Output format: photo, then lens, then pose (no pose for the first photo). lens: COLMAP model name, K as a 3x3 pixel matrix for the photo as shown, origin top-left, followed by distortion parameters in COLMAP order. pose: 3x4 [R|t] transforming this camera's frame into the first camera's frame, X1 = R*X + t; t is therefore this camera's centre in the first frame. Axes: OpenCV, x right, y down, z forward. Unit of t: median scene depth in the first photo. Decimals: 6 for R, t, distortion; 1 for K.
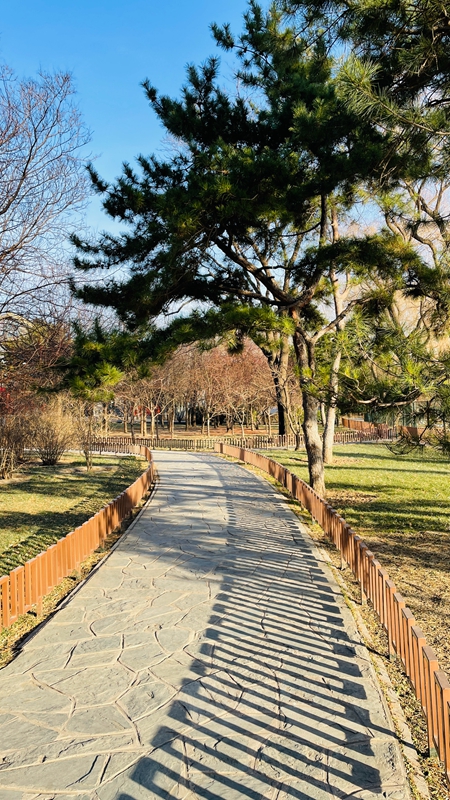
lens RADIAL K [[576.3, 0, 225.0], [0, 576.3, 400.0], [0, 0, 1]] dist [0.030152, -0.000443]
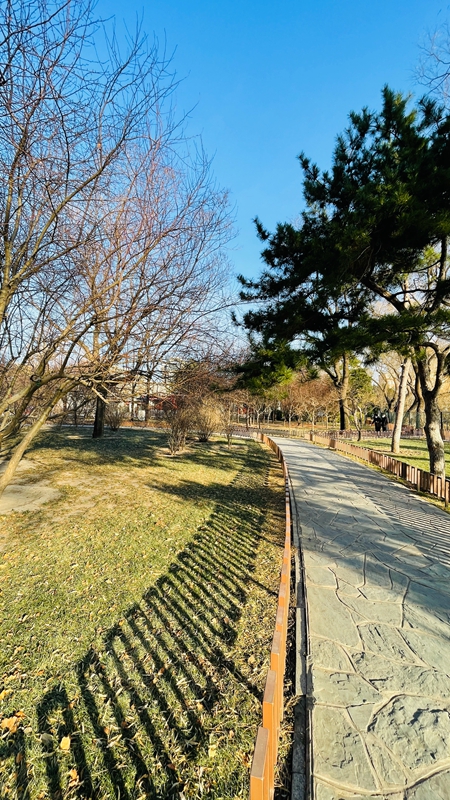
lens RADIAL K [[341.0, 0, 225.0], [0, 341.0, 400.0], [0, 0, 1]] dist [-0.000108, -0.000001]
pose [[0.975885, 0.035305, -0.215410, -0.111105], [-0.038327, 0.999217, -0.009864, 0.009798], [0.214893, 0.017882, 0.976474, 0.220128]]
